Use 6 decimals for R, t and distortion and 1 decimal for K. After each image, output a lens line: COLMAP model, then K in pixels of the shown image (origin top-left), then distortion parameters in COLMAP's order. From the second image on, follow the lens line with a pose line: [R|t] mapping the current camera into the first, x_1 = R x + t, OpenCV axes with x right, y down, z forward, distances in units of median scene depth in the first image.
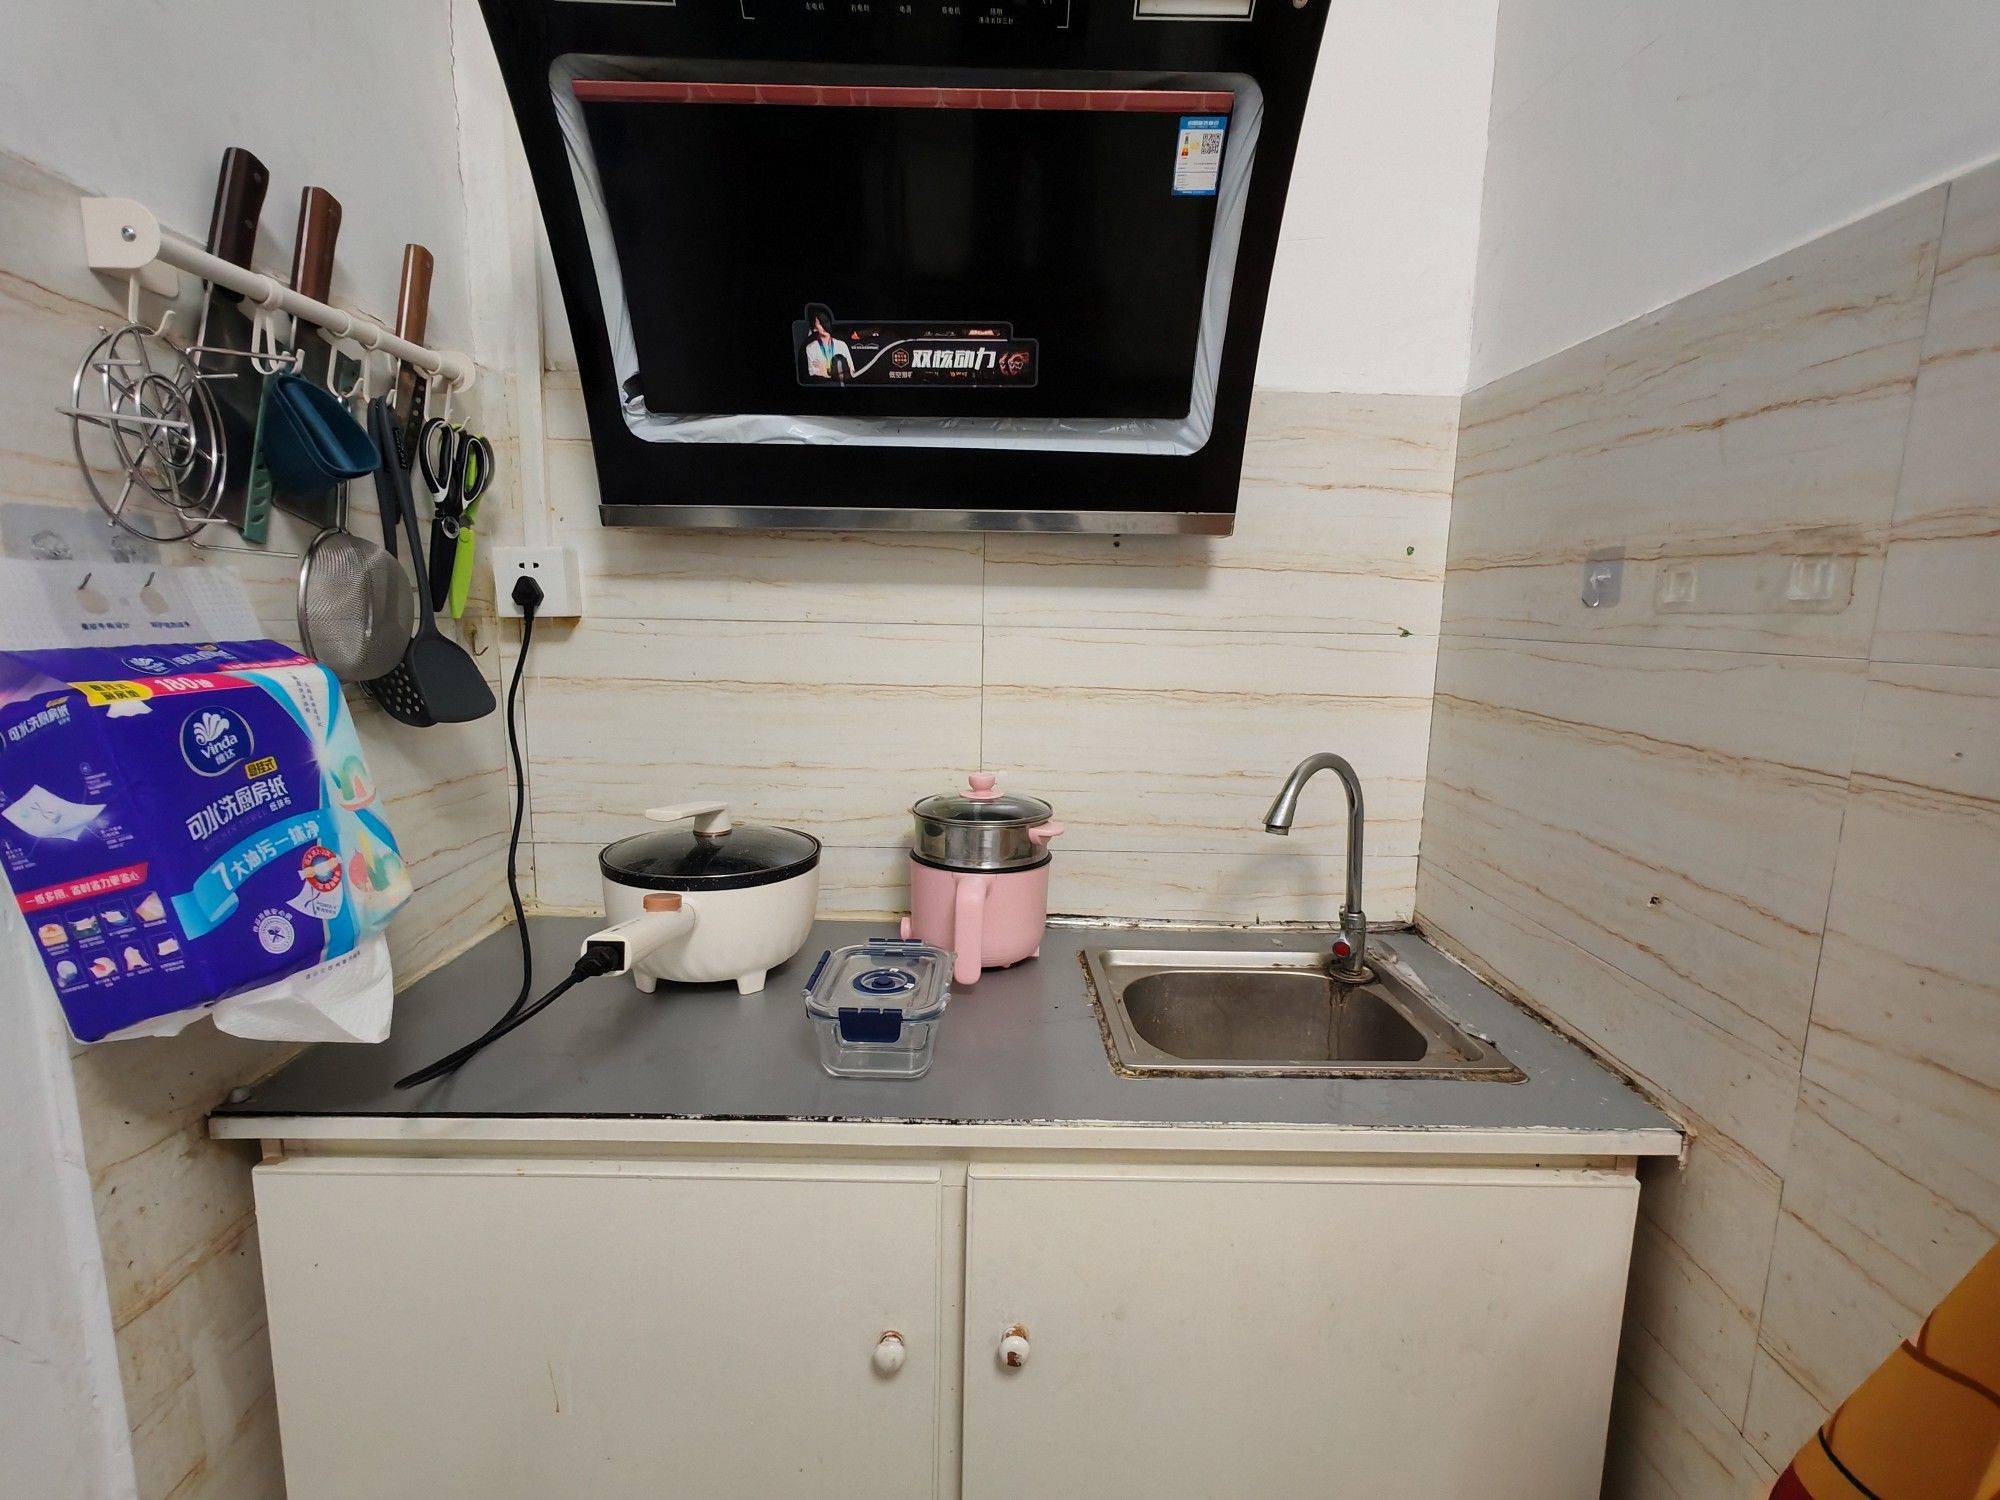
lens RADIAL K [[918.5, 0, 992.1], [0, 918.5, 753.2], [0, 0, 1]] dist [0.002138, -0.000004]
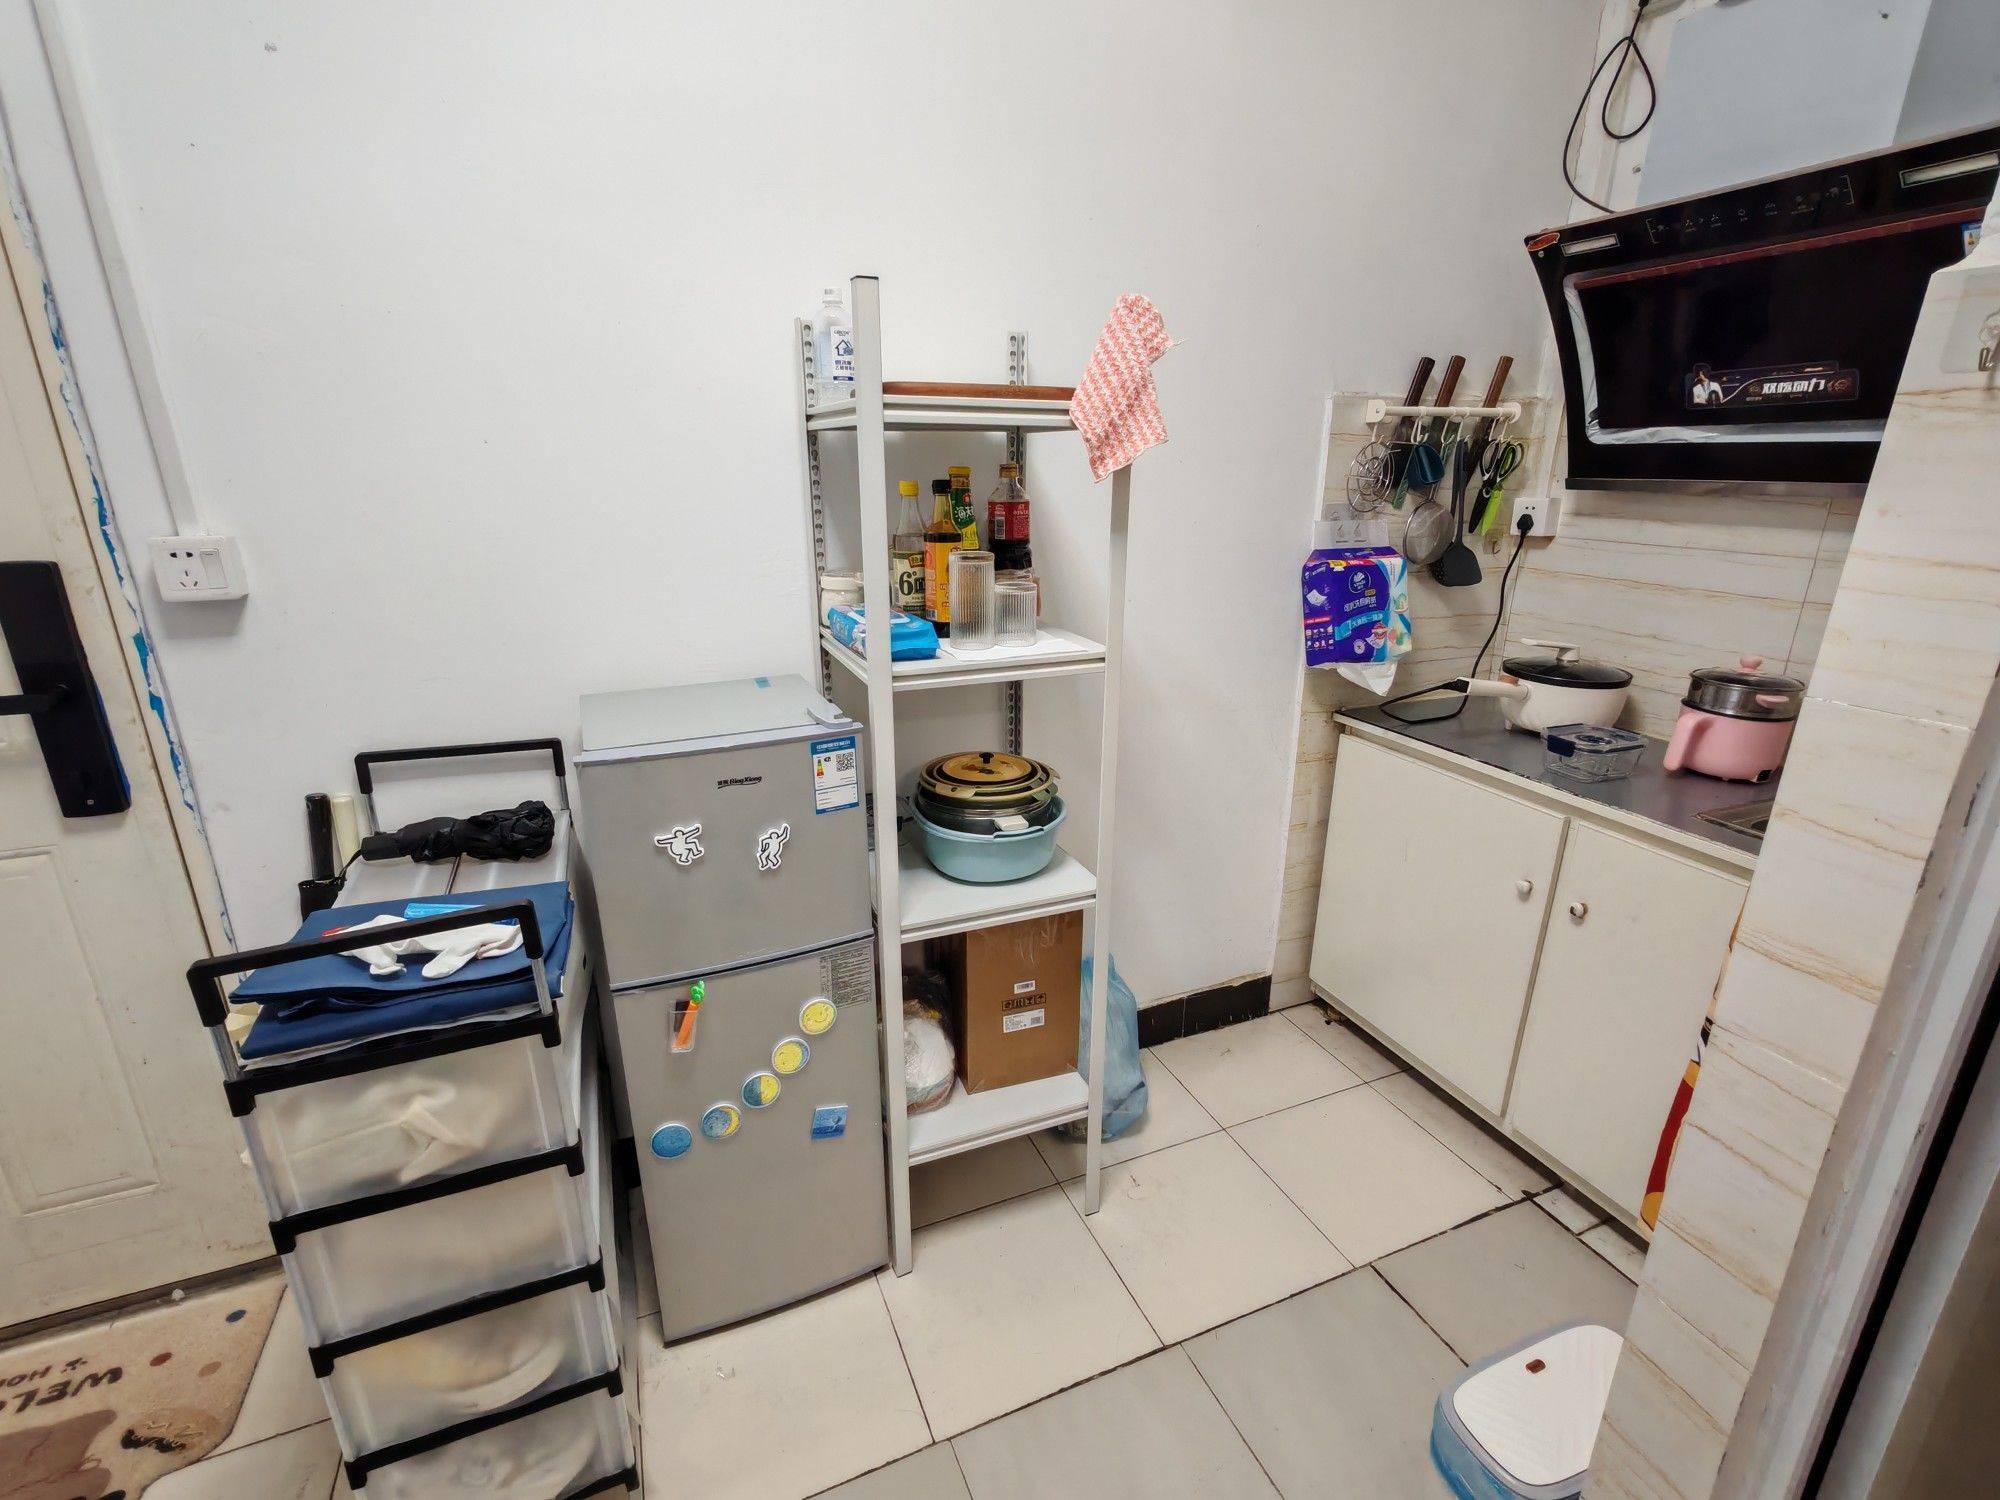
lens RADIAL K [[918.5, 0, 996.2], [0, 918.5, 753.4], [0, 0, 1]] dist [0.002138, -0.000004]
pose [[0.380323, 0.269198, -0.884809, 1.205952], [-0.141723, 0.962366, 0.231877, -0.000546], [0.913931, 0.037210, 0.404161, -1.024414]]
